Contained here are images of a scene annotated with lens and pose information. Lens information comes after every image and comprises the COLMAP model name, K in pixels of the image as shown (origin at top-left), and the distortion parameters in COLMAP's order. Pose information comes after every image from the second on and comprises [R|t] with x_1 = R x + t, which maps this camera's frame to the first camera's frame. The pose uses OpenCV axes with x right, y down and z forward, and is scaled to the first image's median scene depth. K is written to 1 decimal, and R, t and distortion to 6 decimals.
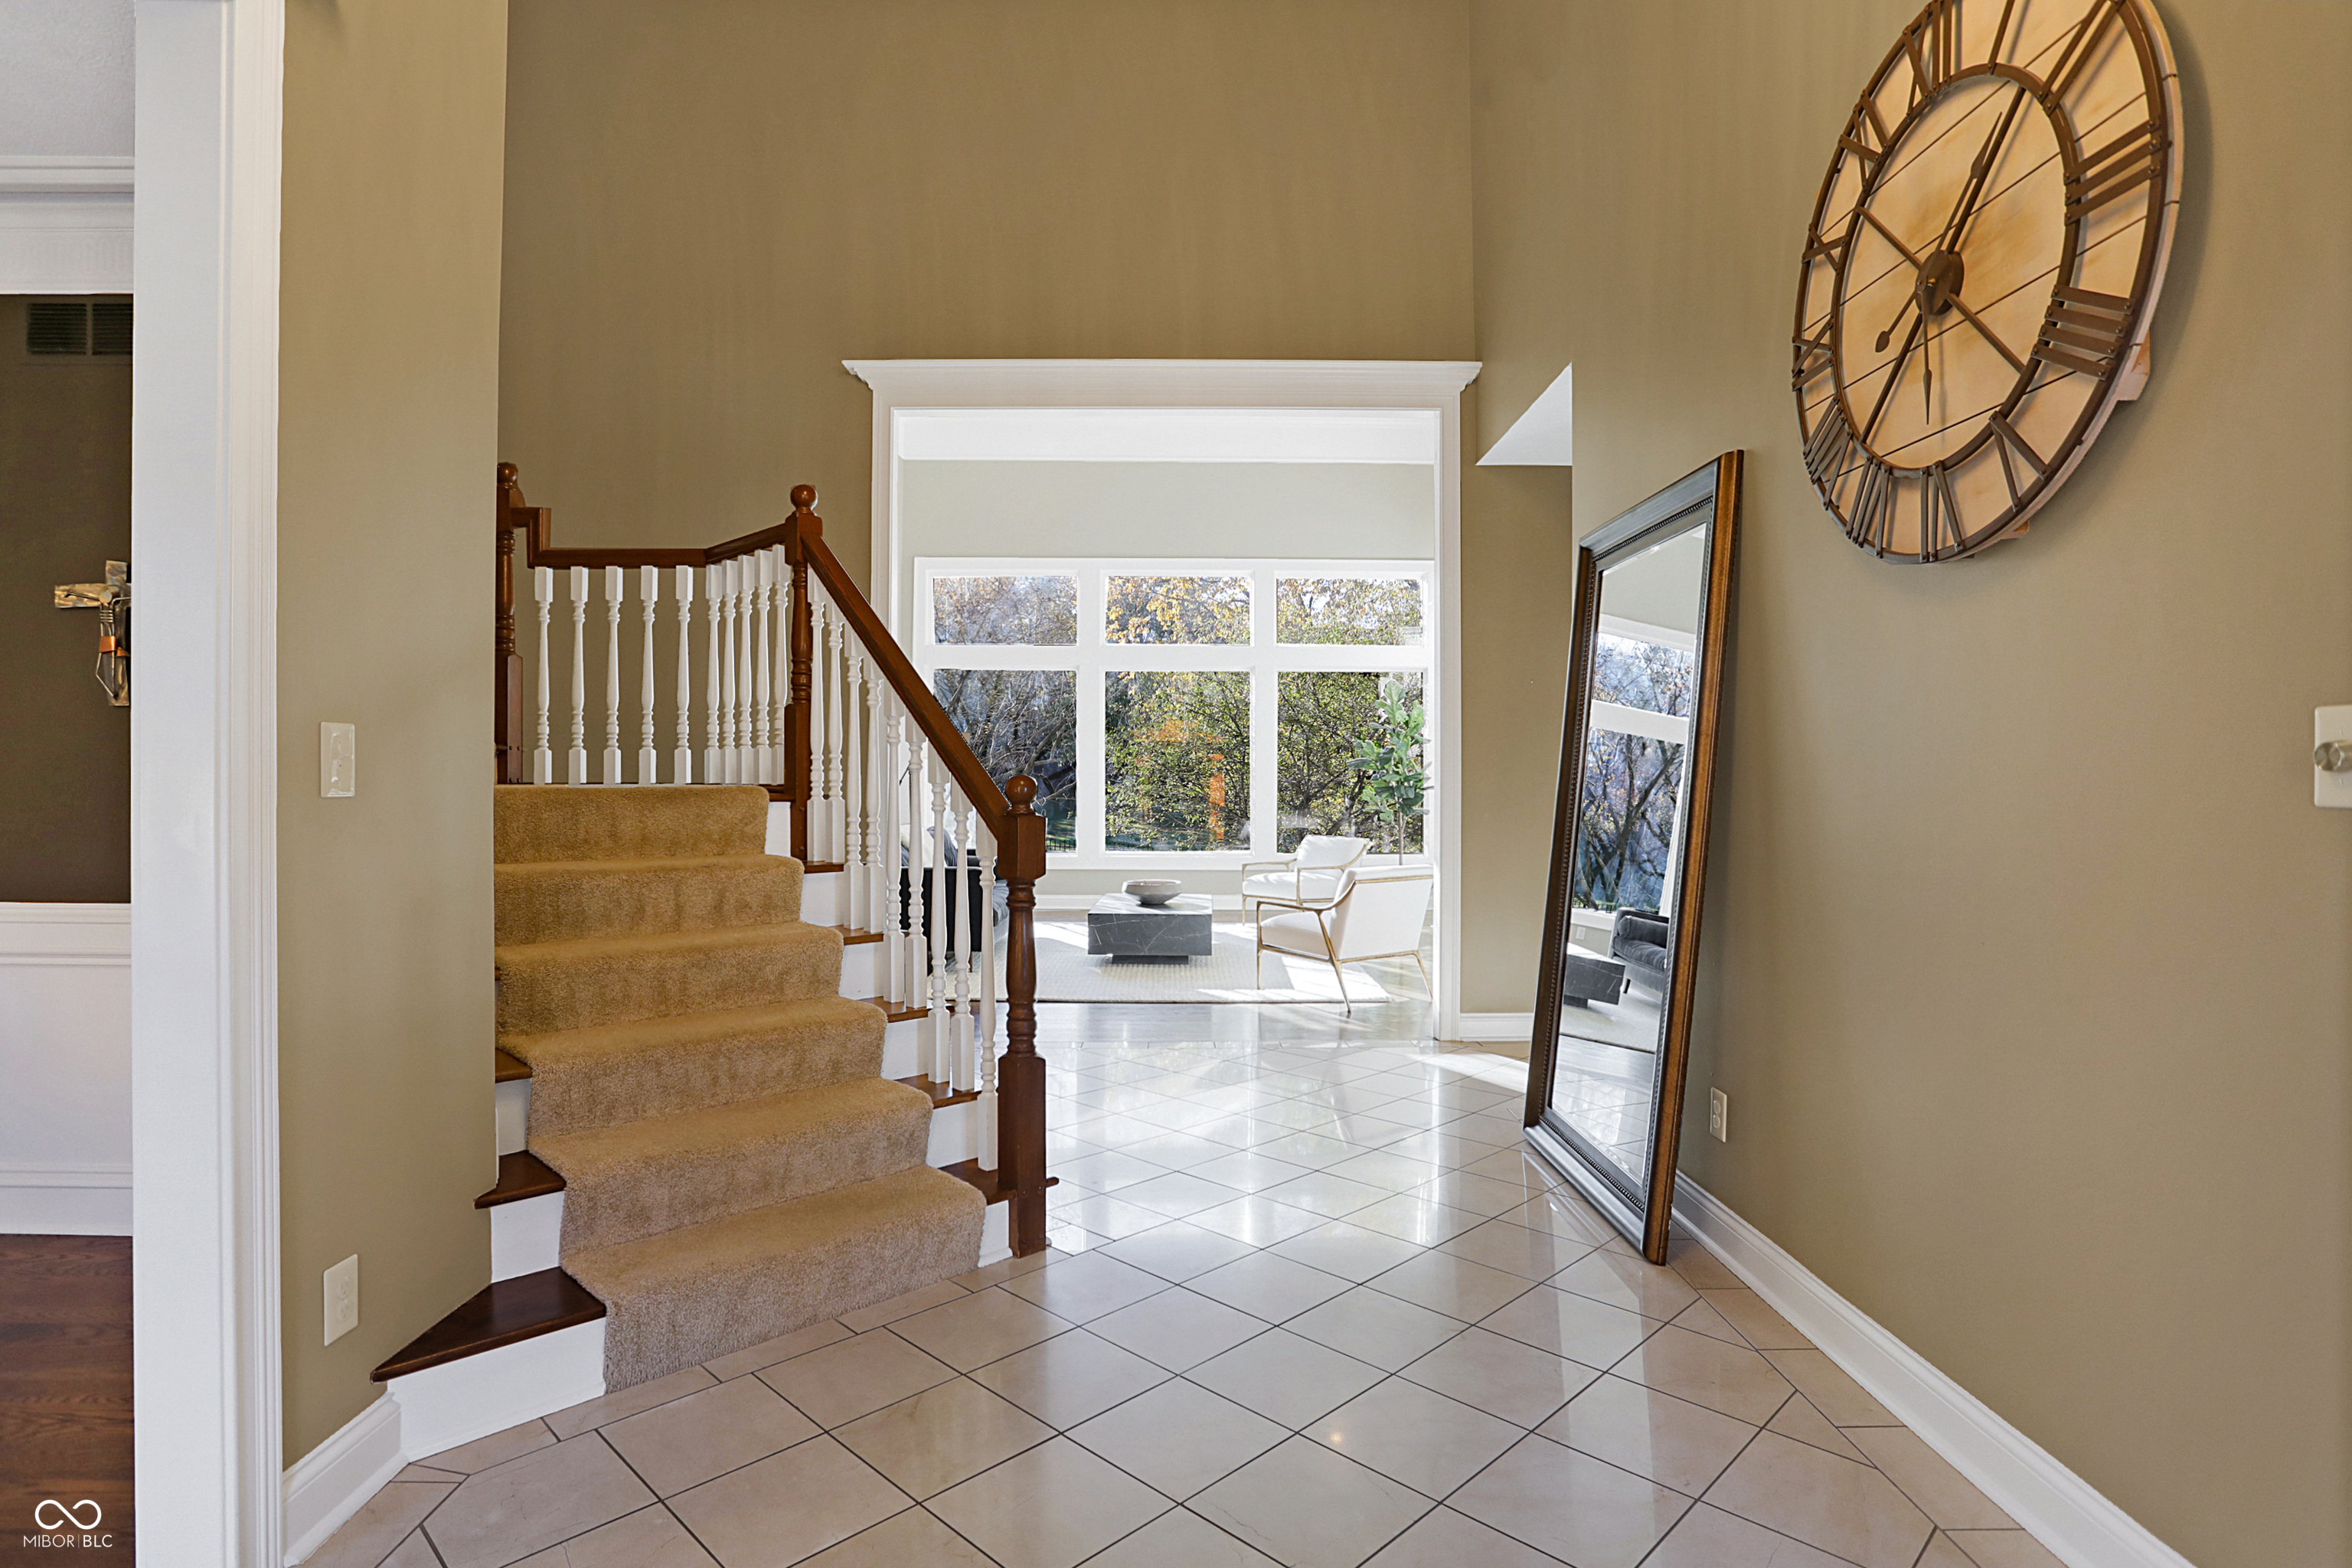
lens RADIAL K [[1204.2, 0, 1172.2], [0, 1204.2, 787.1], [0, 0, 1]] dist [-0.057076, 0.023998]
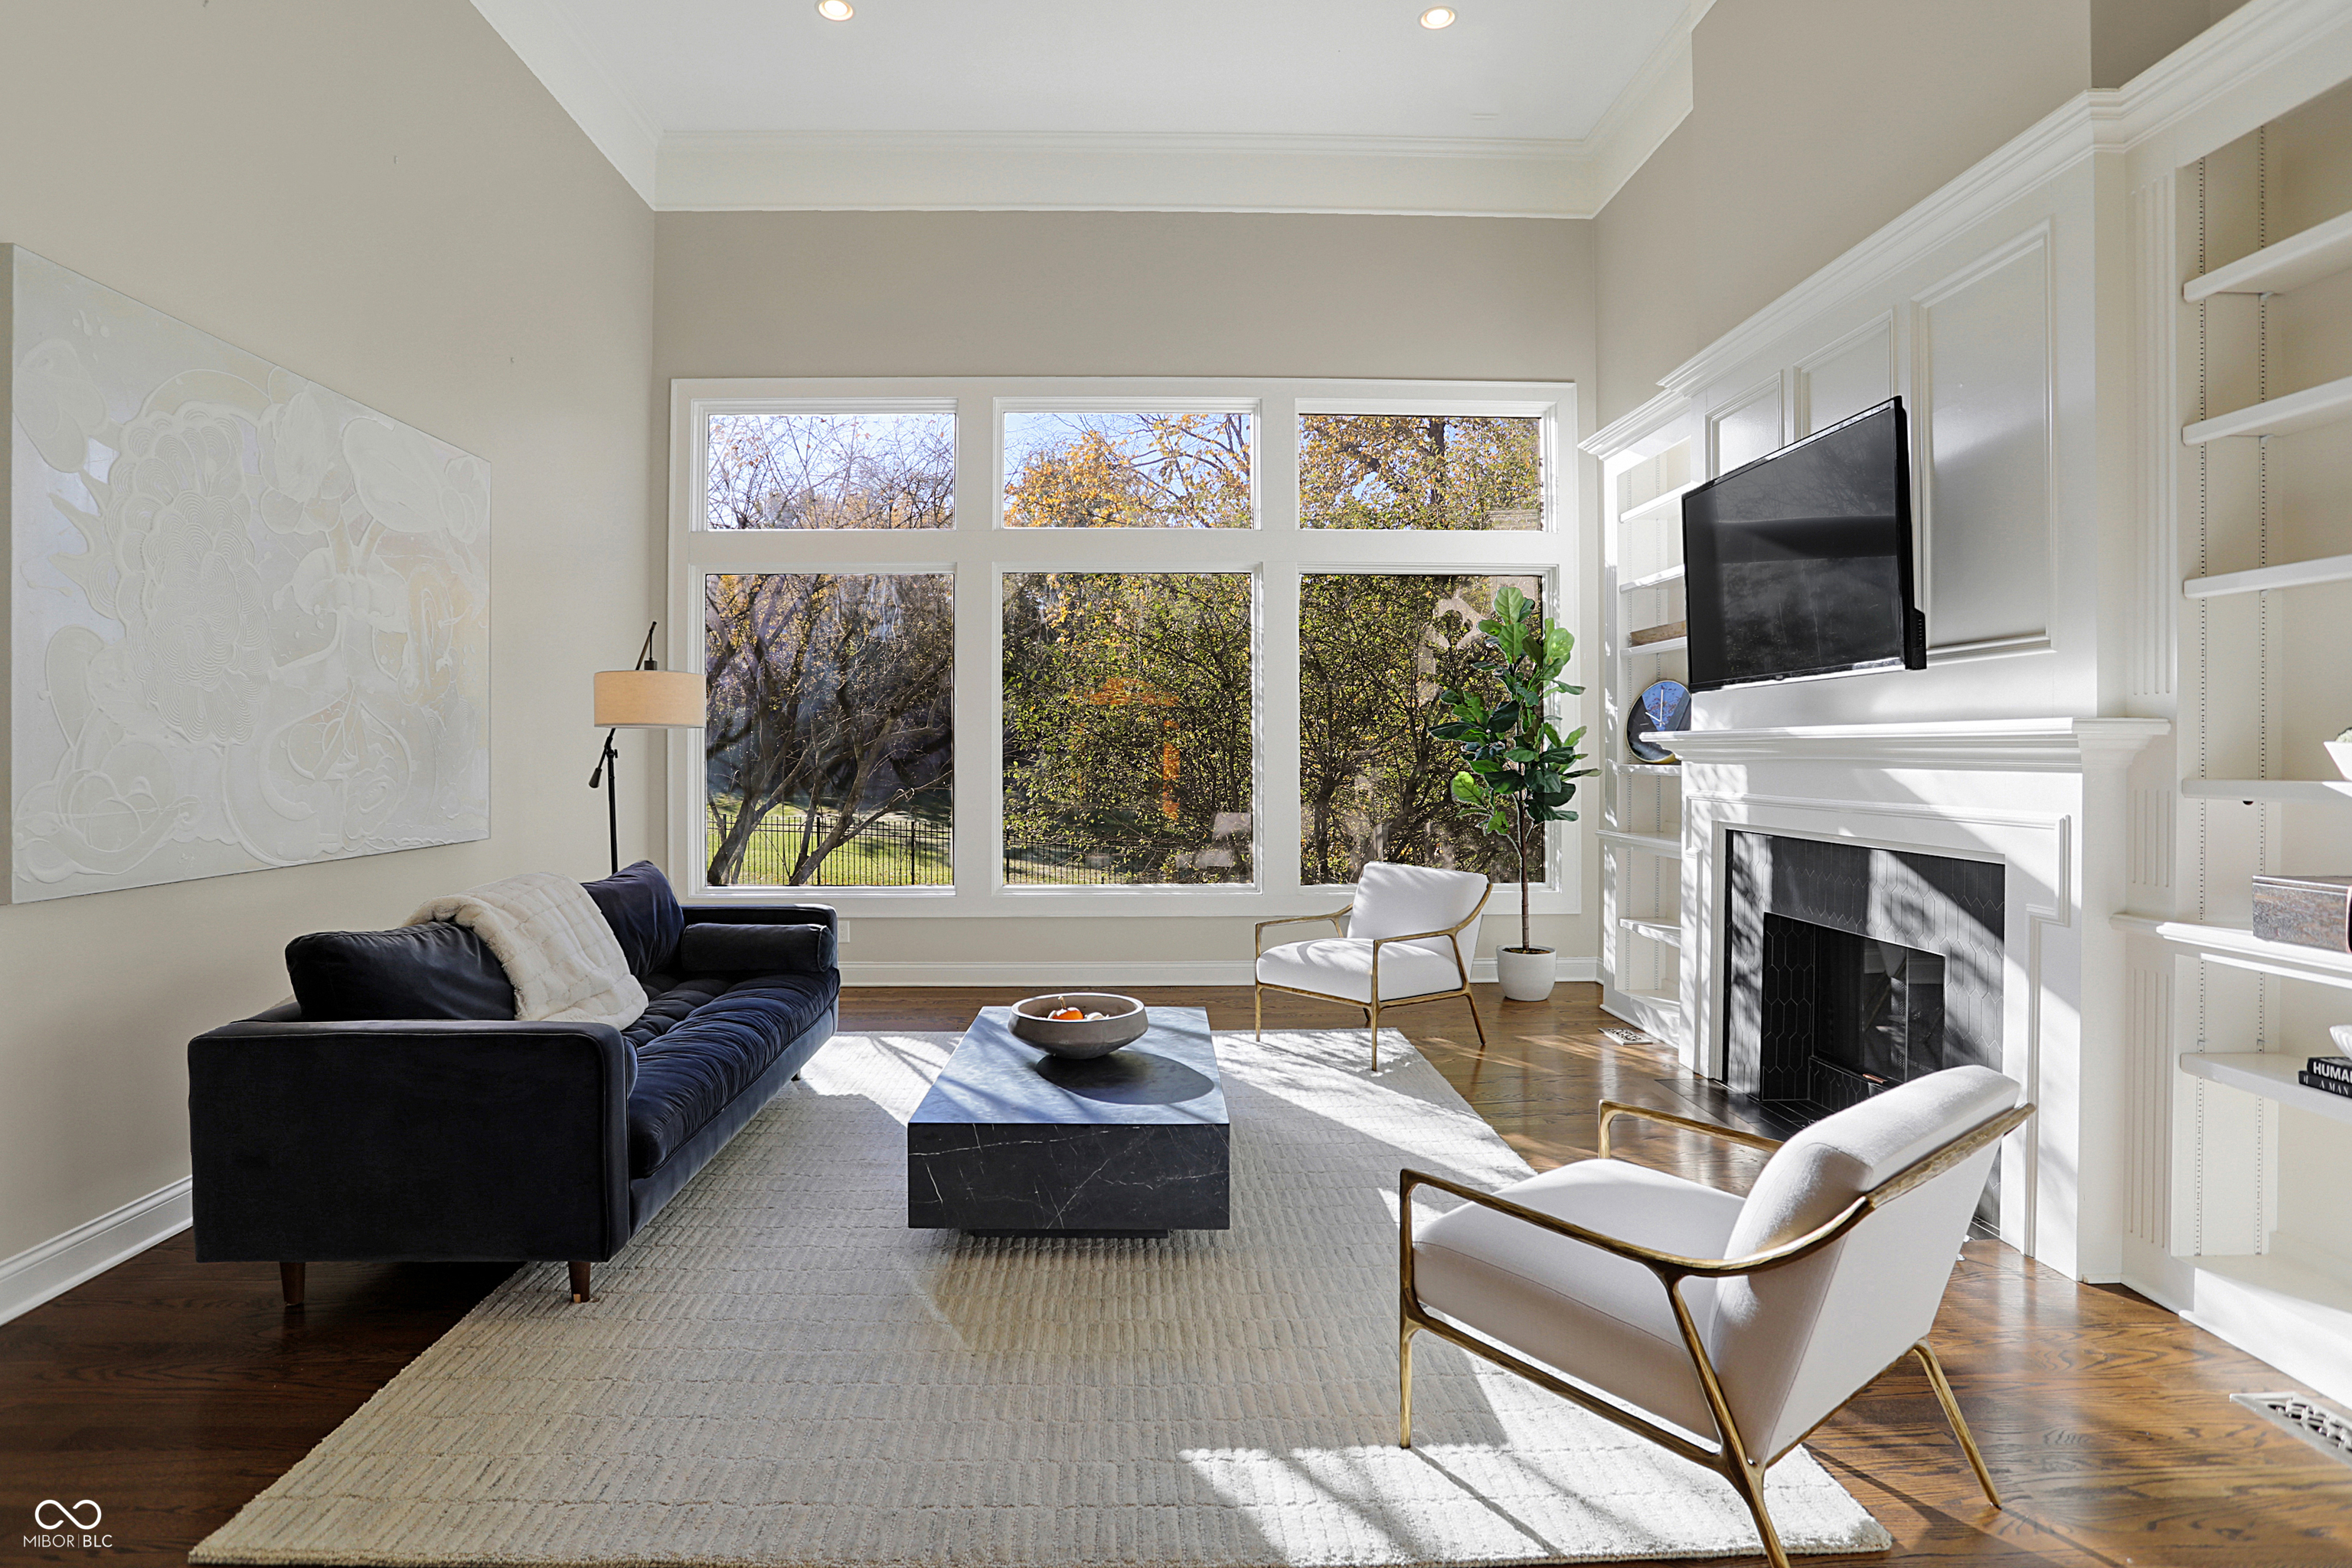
lens RADIAL K [[1204.2, 0, 1136.5], [0, 1204.2, 752.5], [0, 0, 1]] dist [-0.057076, 0.023998]
pose [[0.999752, -0.006469, 0.021302, -0.008628], [0.006511, 0.999977, -0.001883, -0.027270], [-0.021289, 0.002021, 0.999771, 1.303680]]
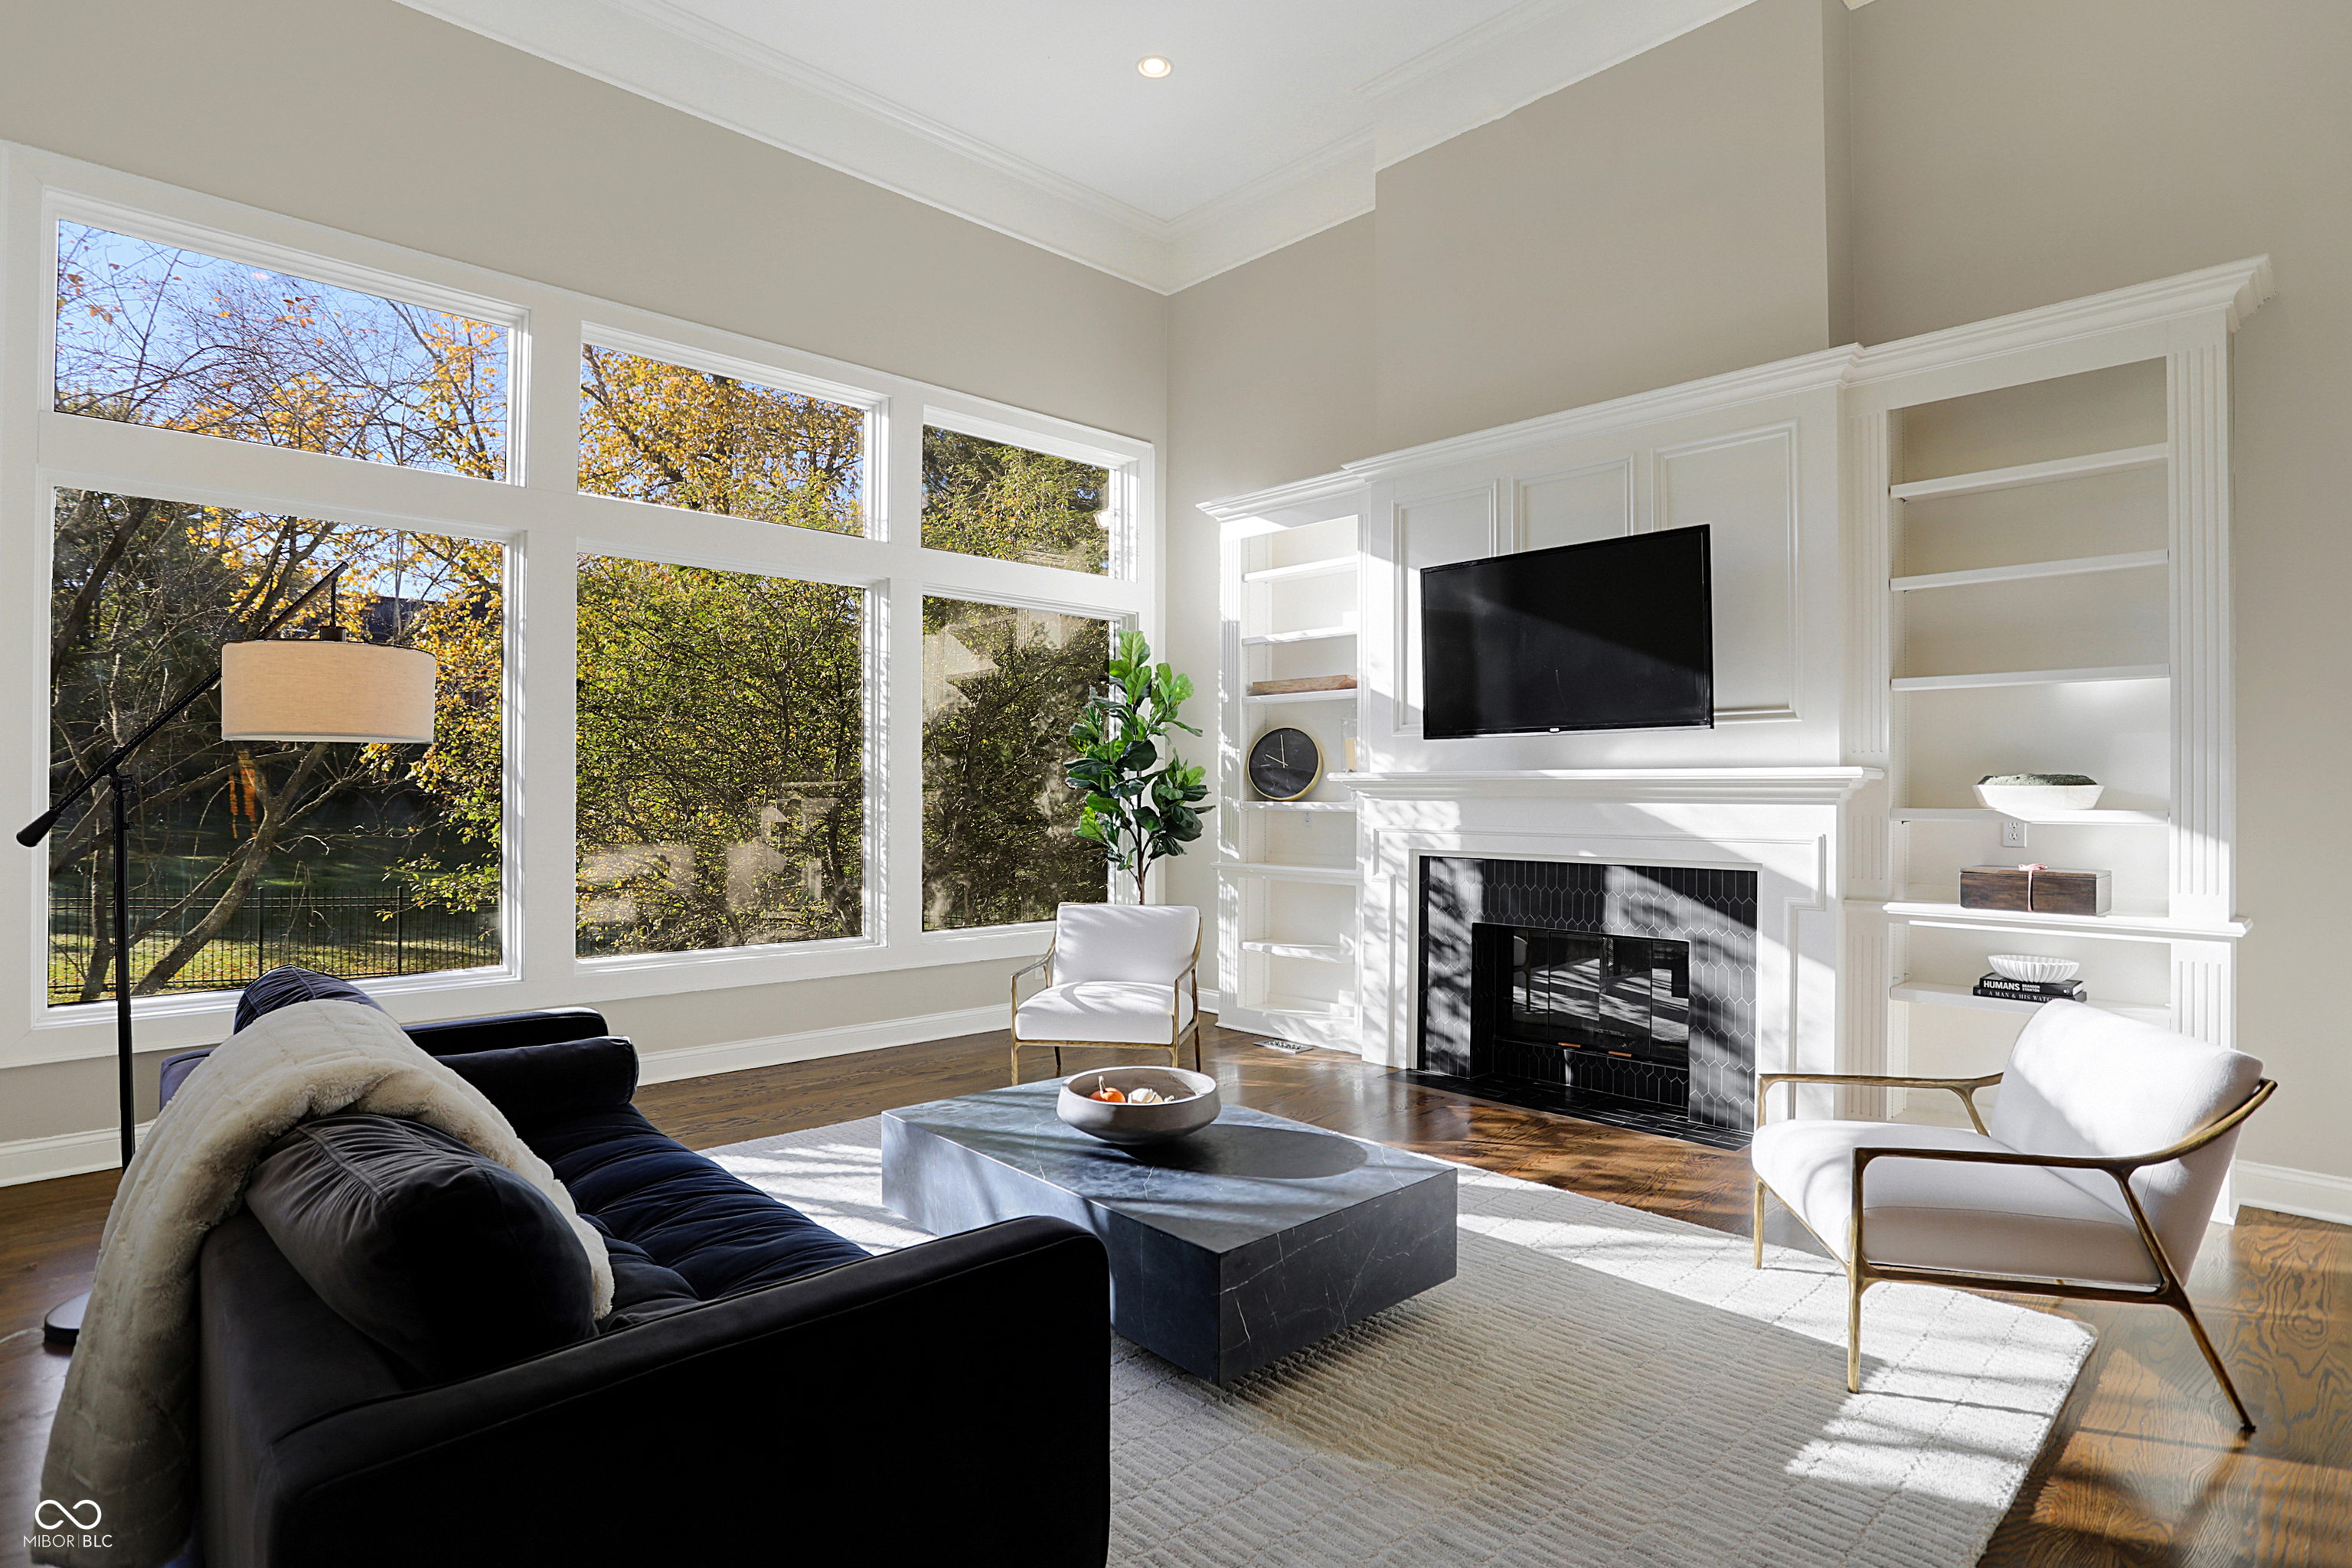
lens RADIAL K [[1204.2, 0, 1174.7], [0, 1204.2, 781.3], [0, 0, 1]] dist [-0.057076, 0.023998]
pose [[0.722201, 0.003406, 0.691674, -0.618181], [0.003133, 0.999962, -0.008196, -0.026772], [-0.691676, 0.008087, 0.722163, 1.676782]]
